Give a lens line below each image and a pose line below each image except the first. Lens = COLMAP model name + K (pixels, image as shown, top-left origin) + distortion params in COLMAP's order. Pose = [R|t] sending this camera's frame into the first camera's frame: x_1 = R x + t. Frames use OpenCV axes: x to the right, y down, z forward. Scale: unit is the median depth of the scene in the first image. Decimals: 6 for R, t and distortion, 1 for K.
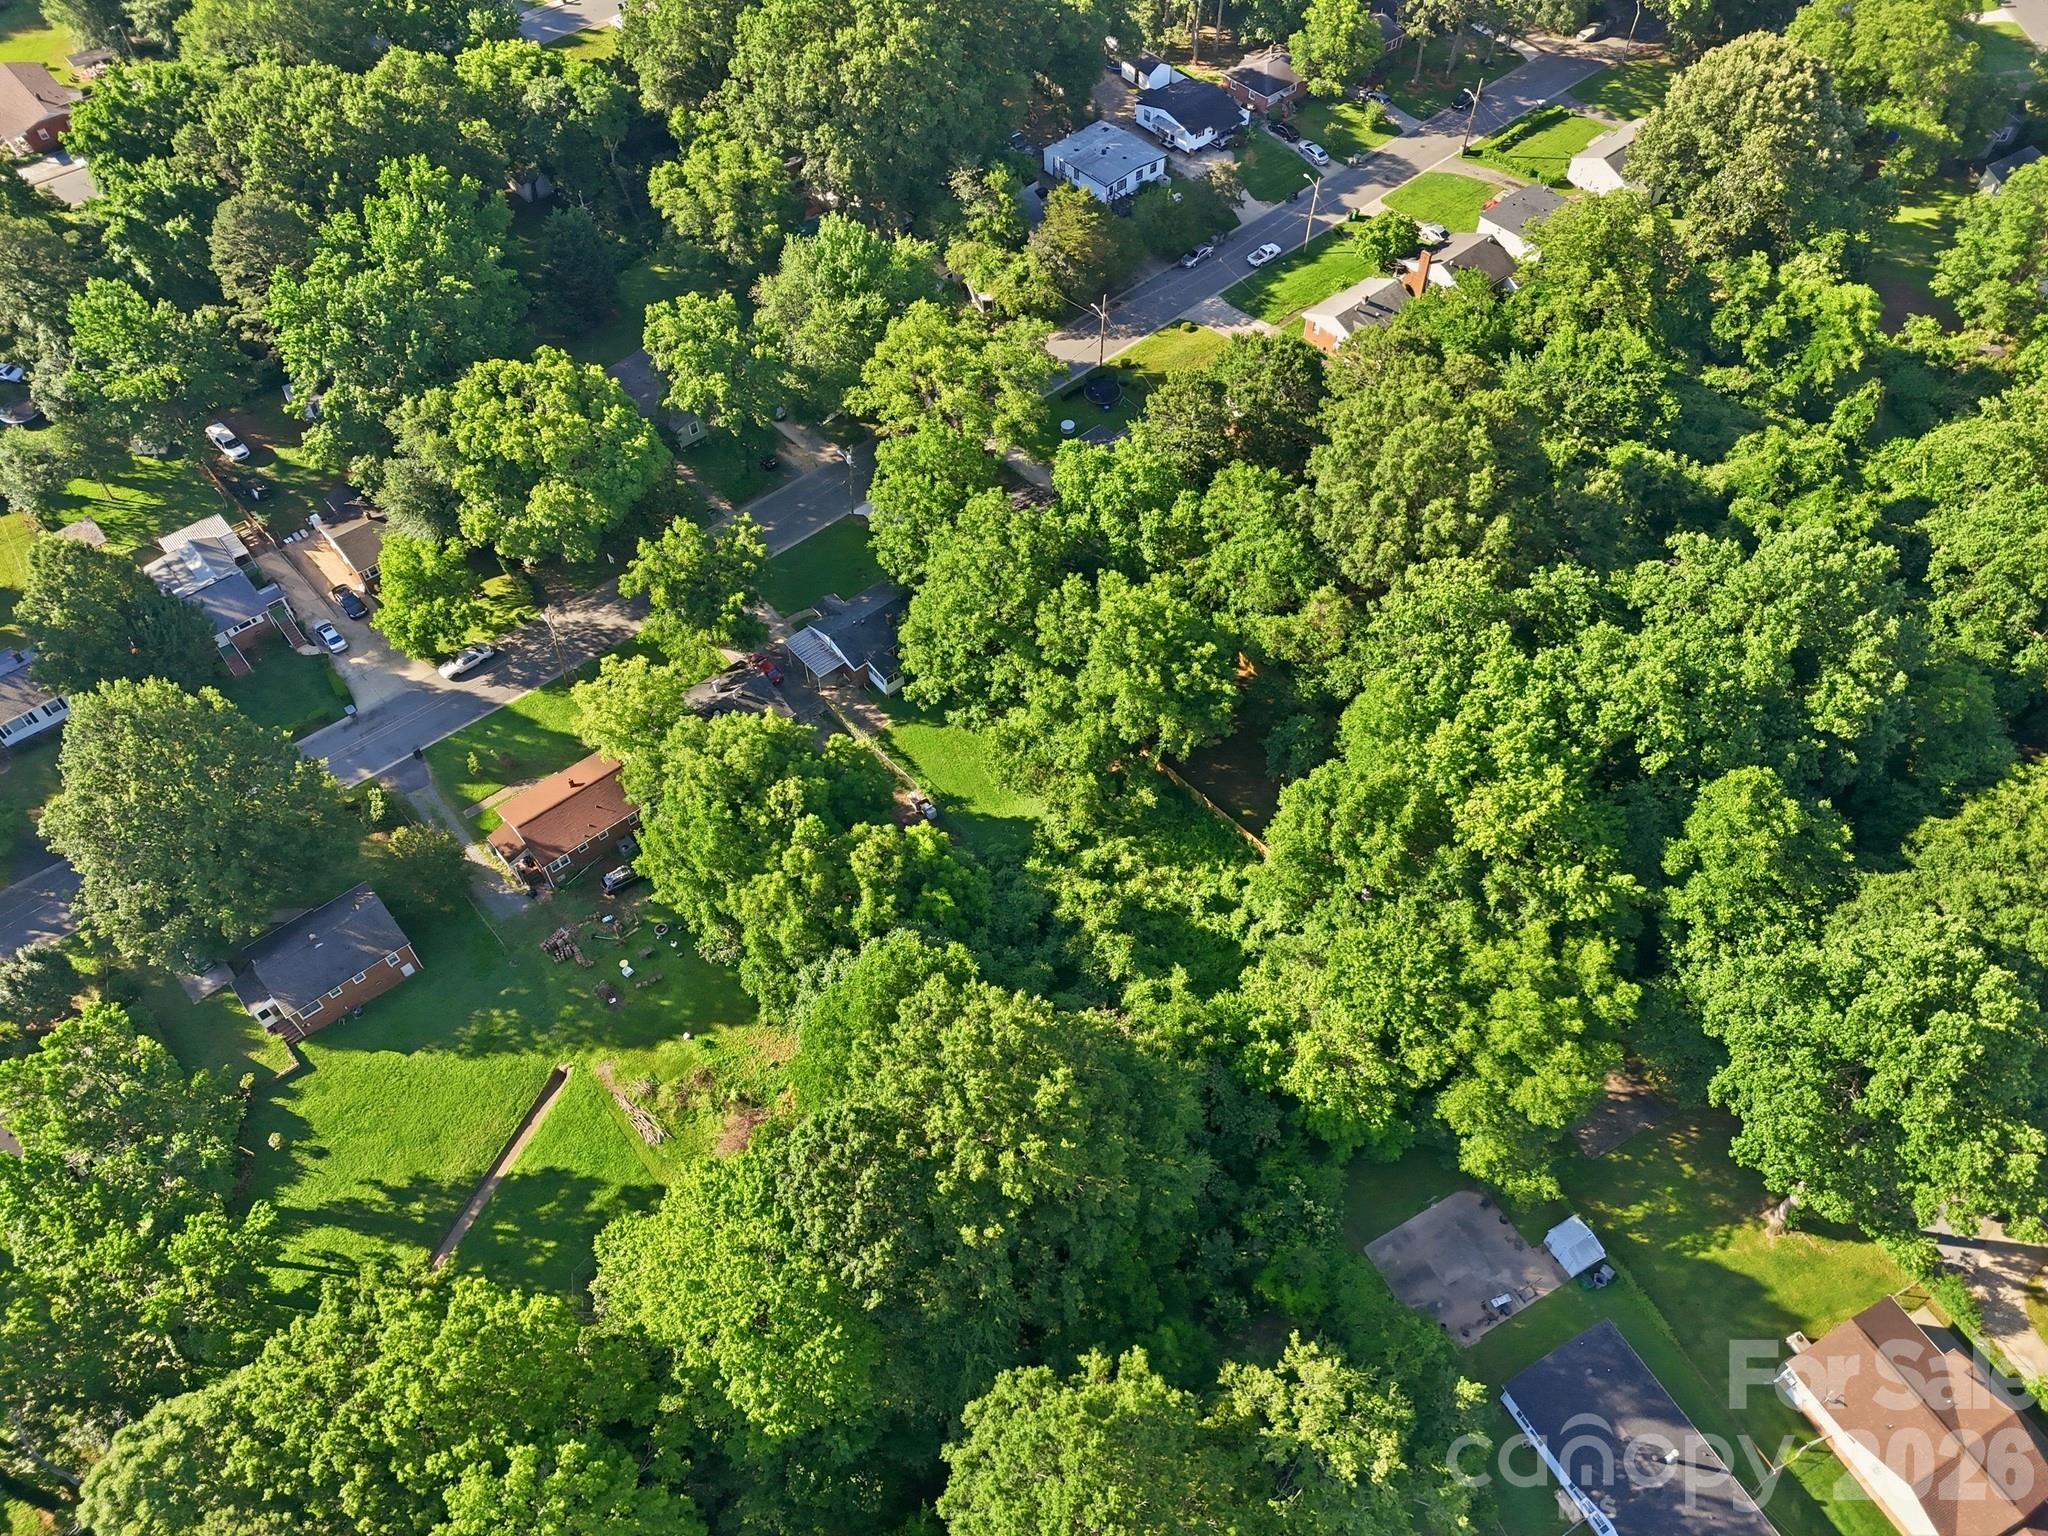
lens RADIAL K [[1506.2, 0, 1028.1], [0, 1506.2, 769.3], [0, 0, 1]] dist [0.062560, -0.057328]
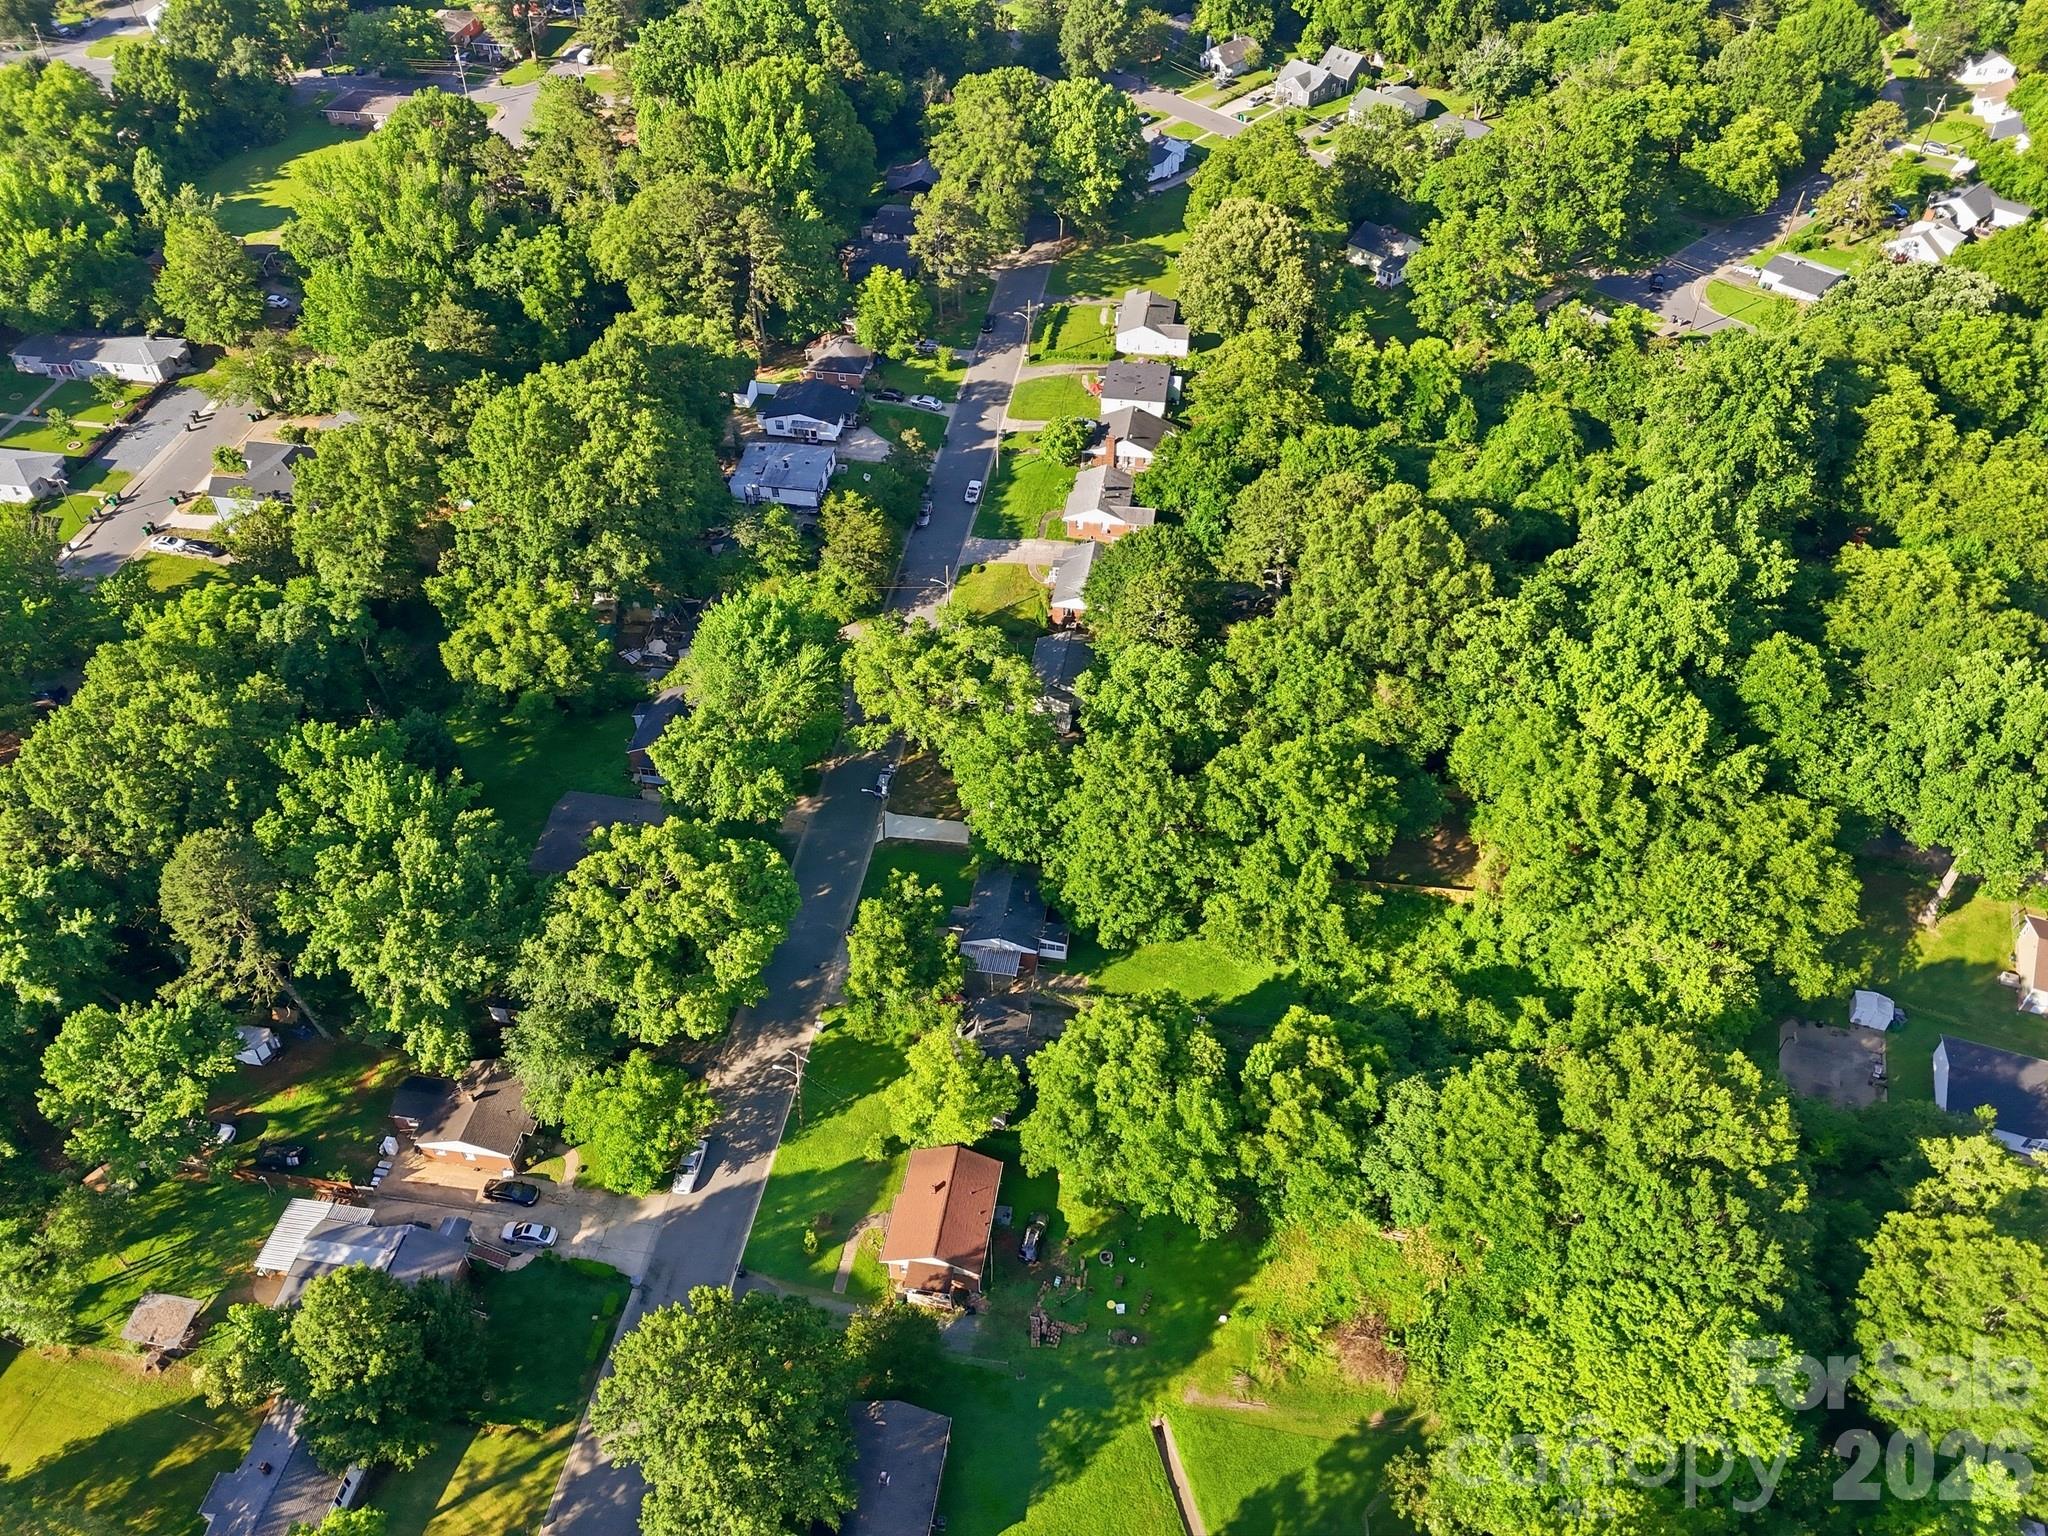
lens RADIAL K [[1506.2, 0, 1029.5], [0, 1506.2, 768.8], [0, 0, 1]] dist [0.062560, -0.057328]
pose [[0.765105, -0.447727, 0.462768, -0.562170], [0.507813, 0.861445, -0.006133, -0.178282], [-0.395903, 0.239692, 0.886458, 0.056733]]
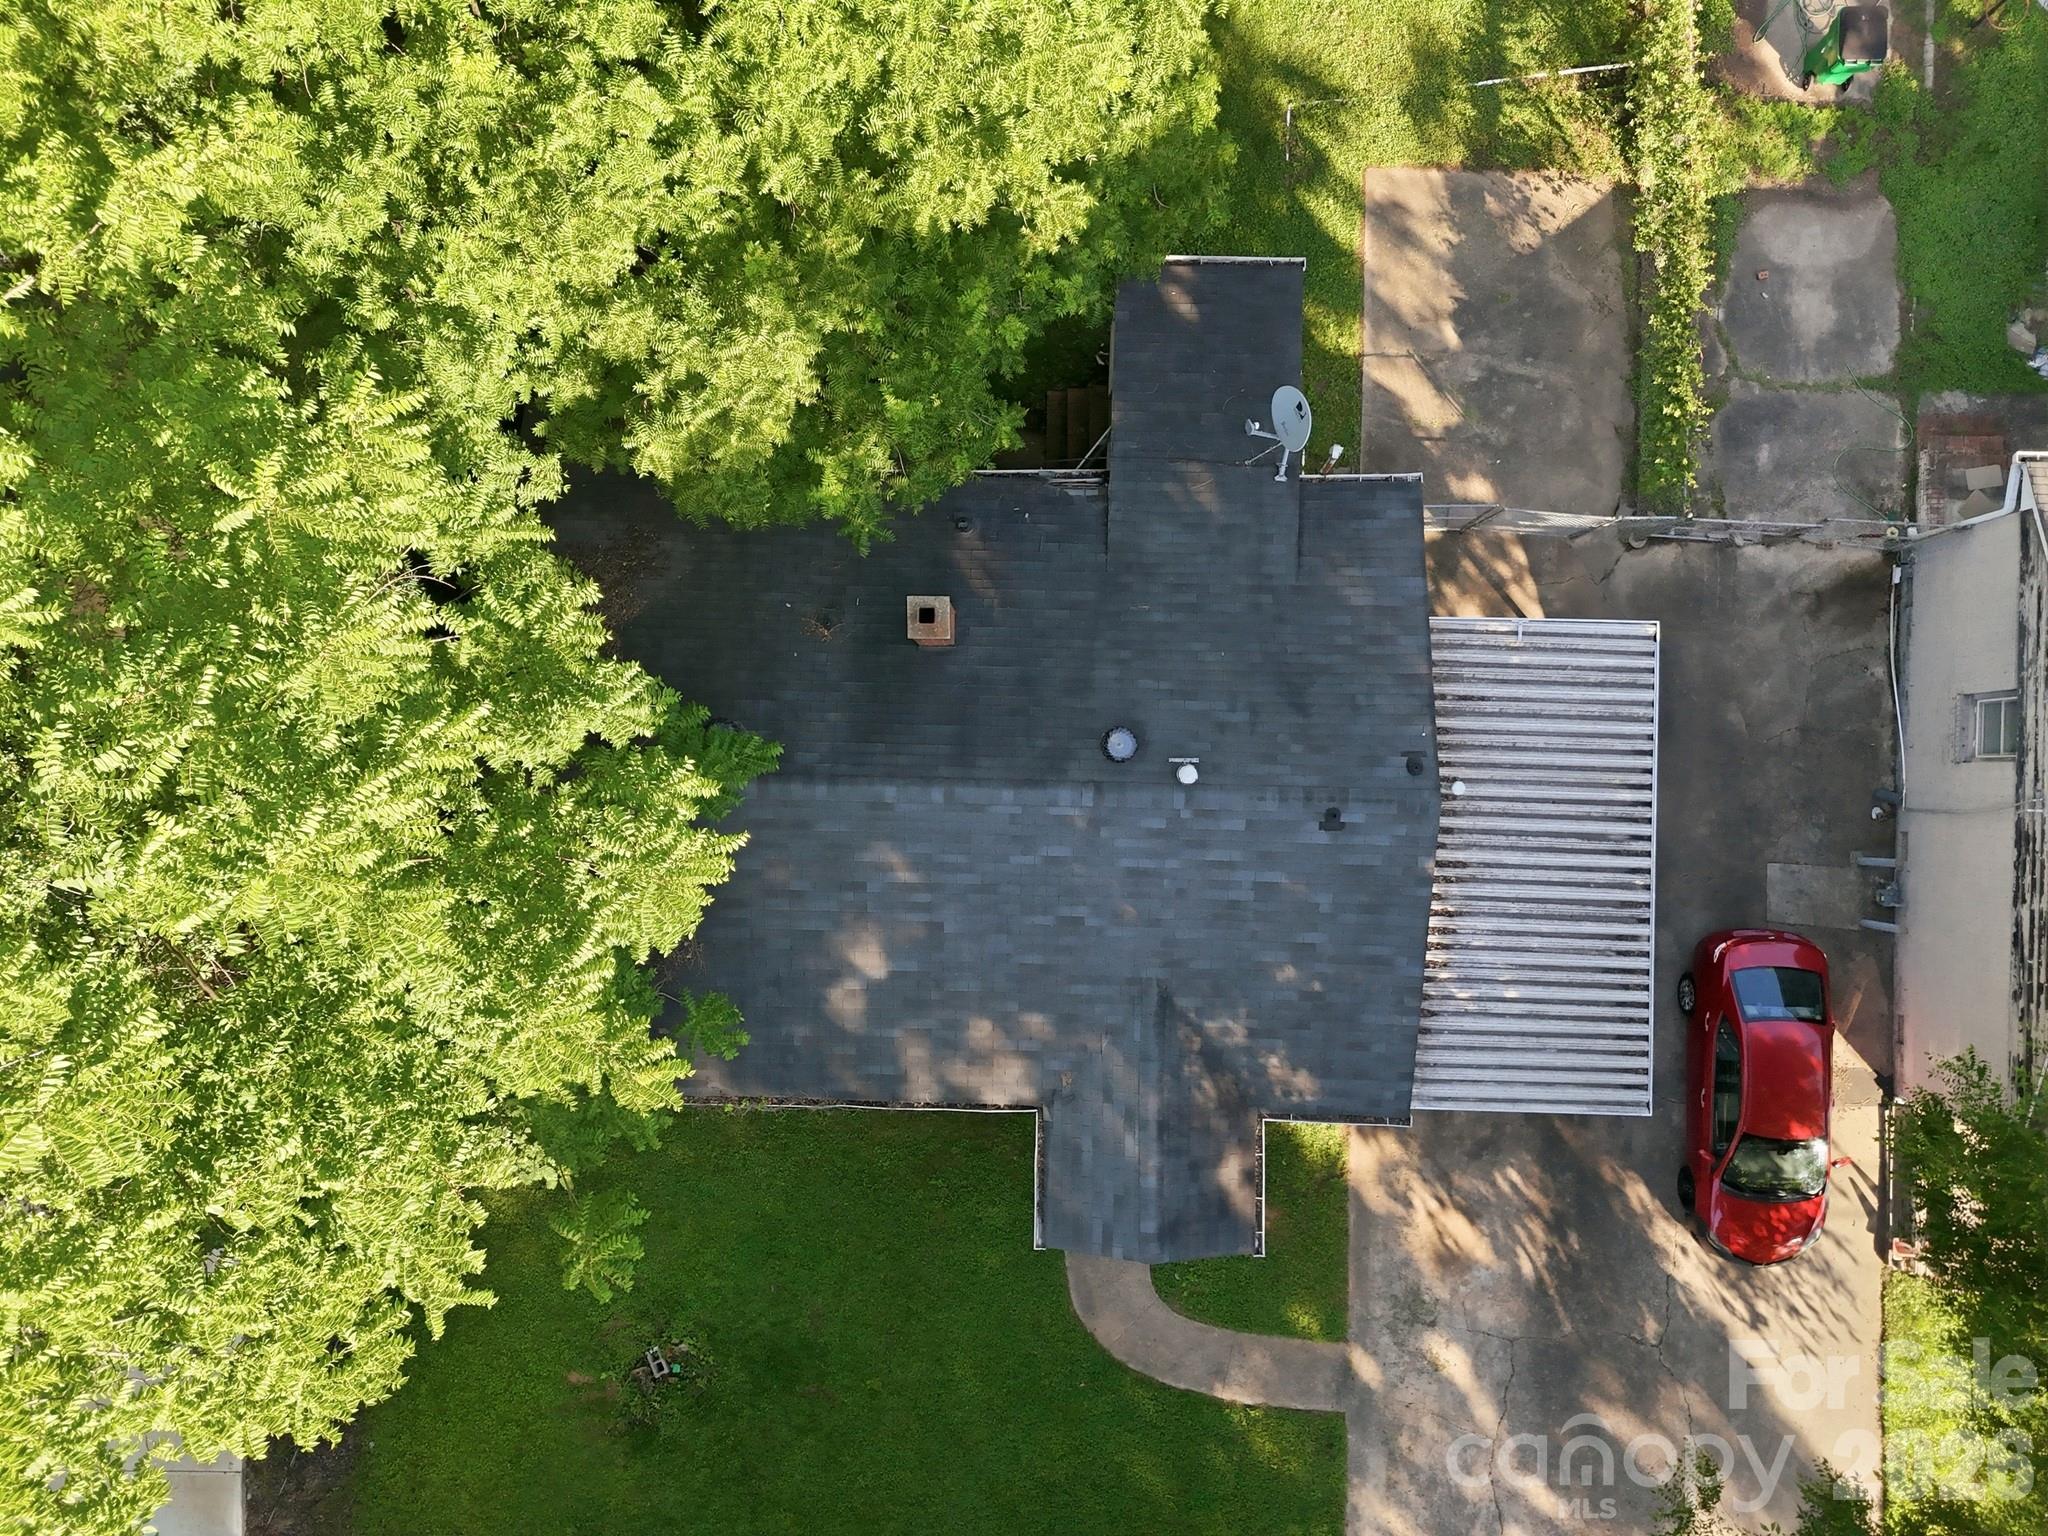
lens RADIAL K [[1506.2, 0, 1006.4], [0, 1506.2, 767.1], [0, 0, 1]] dist [0.062560, -0.057328]
pose [[-0.743341, -0.668206, 0.030719, -0.114779], [0.544982, -0.578354, 0.607043, -0.183067], [-0.387864, 0.467982, 0.794075, 0.958752]]
